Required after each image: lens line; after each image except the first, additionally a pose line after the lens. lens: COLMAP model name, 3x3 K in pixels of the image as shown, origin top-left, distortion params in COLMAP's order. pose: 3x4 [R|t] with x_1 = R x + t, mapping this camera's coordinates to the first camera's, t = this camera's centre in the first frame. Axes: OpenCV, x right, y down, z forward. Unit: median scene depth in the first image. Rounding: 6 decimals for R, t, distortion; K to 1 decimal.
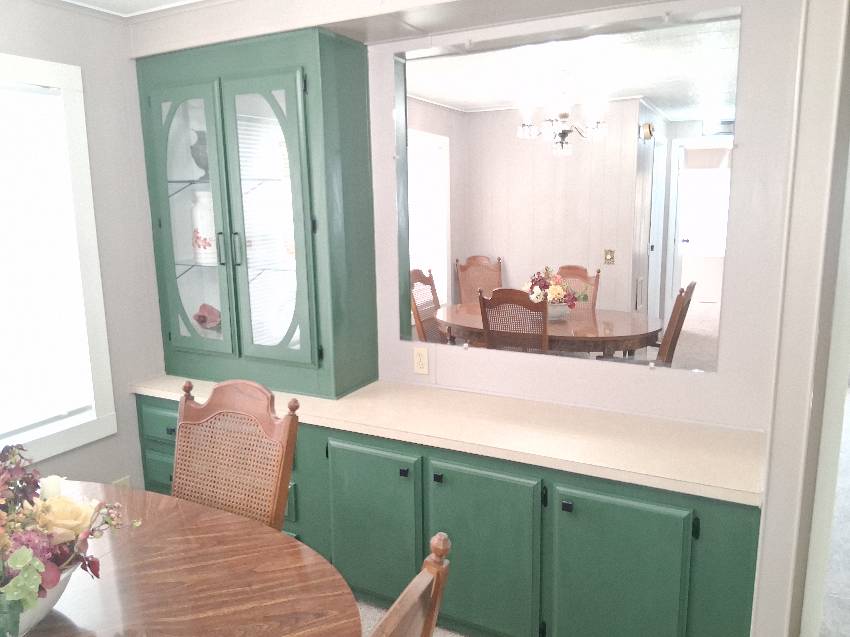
lens RADIAL K [[679.3, 0, 425.0], [0, 679.3, 318.5], [0, 0, 1]] dist [0.126256, -0.181492]
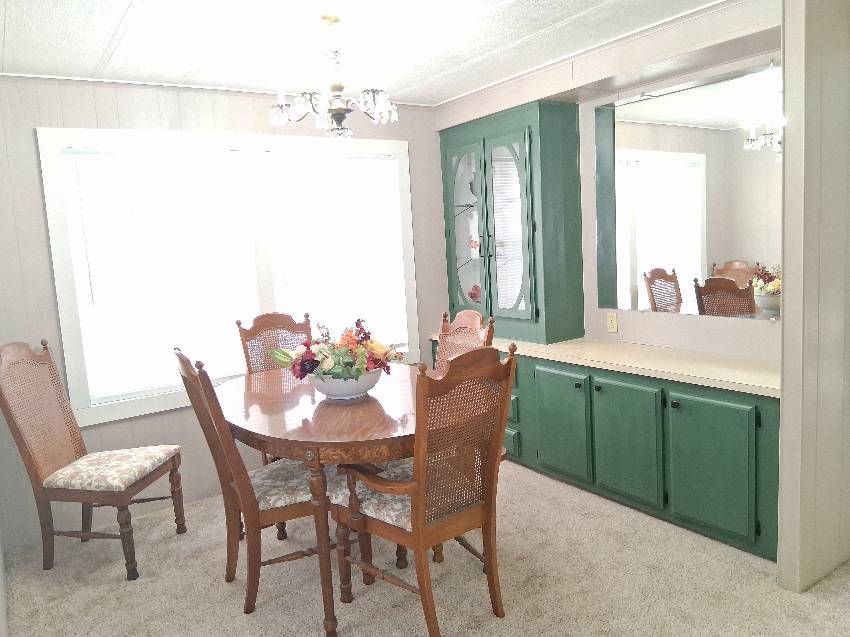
lens RADIAL K [[647.9, 0, 425.0], [0, 647.9, 318.5], [0, 0, 1]] dist [0.098503, -0.154543]
pose [[0.891994, 0.020566, -0.451579, 0.261630], [-0.033788, 0.999203, -0.021234, 0.098554], [0.450782, 0.034198, 0.891979, -0.370860]]
